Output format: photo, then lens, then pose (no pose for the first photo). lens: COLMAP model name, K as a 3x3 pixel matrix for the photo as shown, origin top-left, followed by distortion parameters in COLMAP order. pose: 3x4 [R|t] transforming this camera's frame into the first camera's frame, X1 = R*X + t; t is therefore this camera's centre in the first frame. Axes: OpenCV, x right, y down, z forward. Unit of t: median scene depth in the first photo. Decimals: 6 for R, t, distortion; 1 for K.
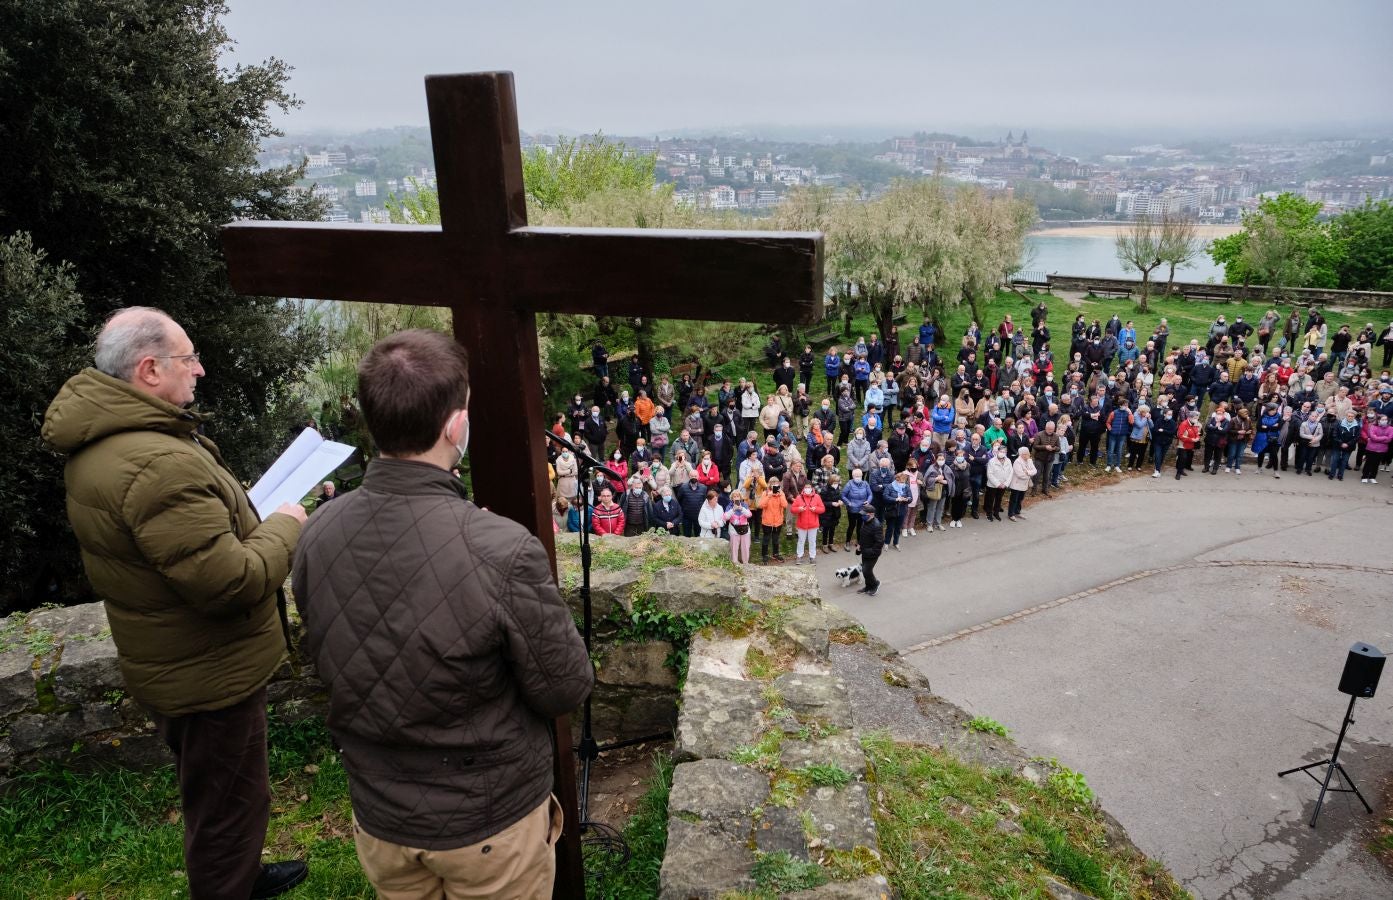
lens RADIAL K [[1063.8, 0, 697.3], [0, 1063.8, 451.1], [0, 0, 1]] dist [-0.011928, -0.009070]
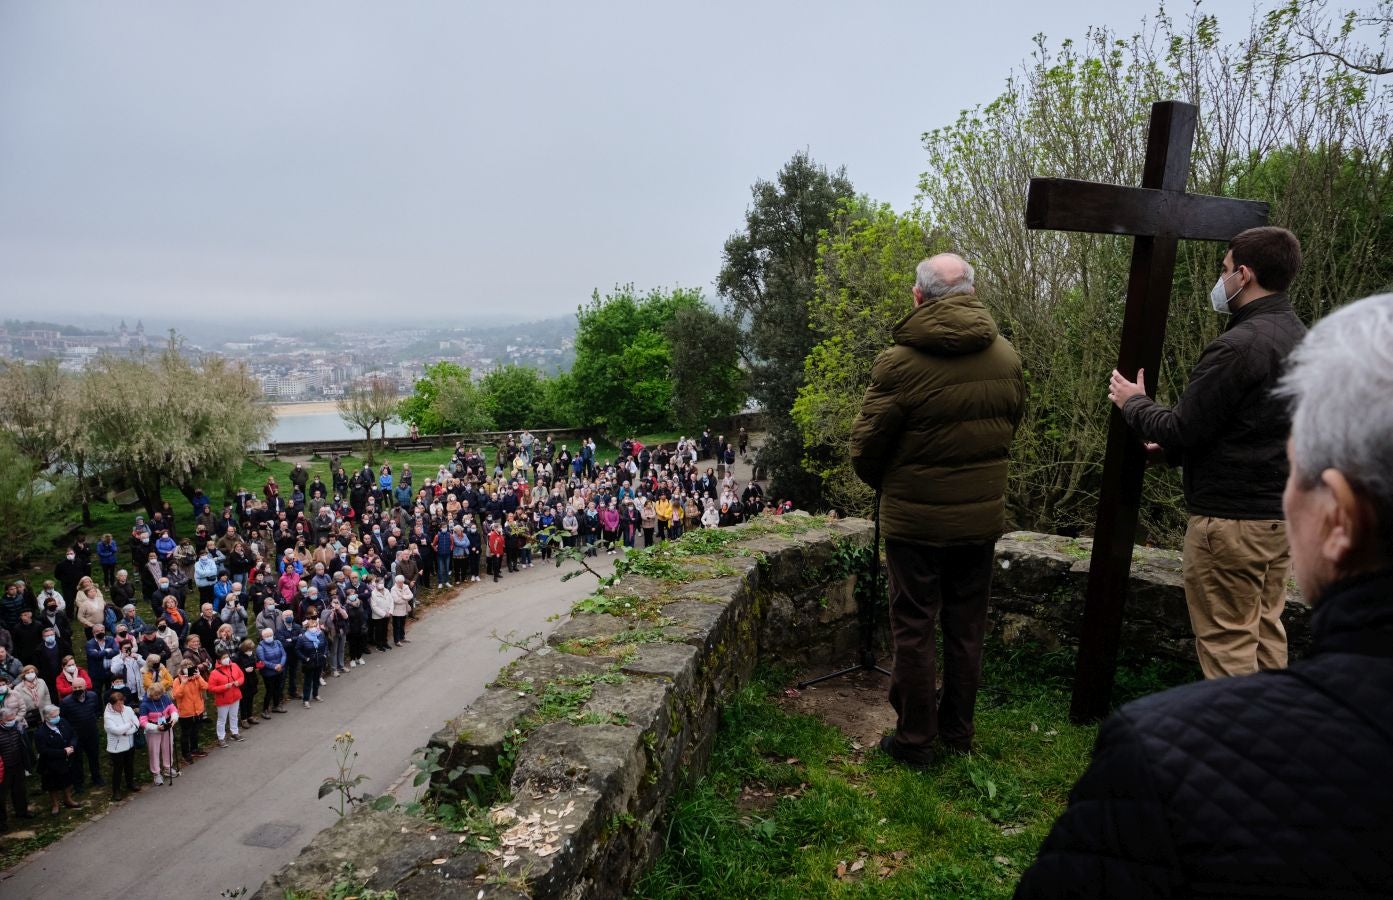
lens RADIAL K [[1063.8, 0, 696.4], [0, 1063.8, 449.1], [0, 0, 1]] dist [-0.011928, -0.009070]
pose [[0.537896, -0.072666, 0.839873, -0.336671], [0.248472, 0.965686, -0.075583, 0.023384], [-0.805561, 0.249341, 0.537494, 0.111935]]
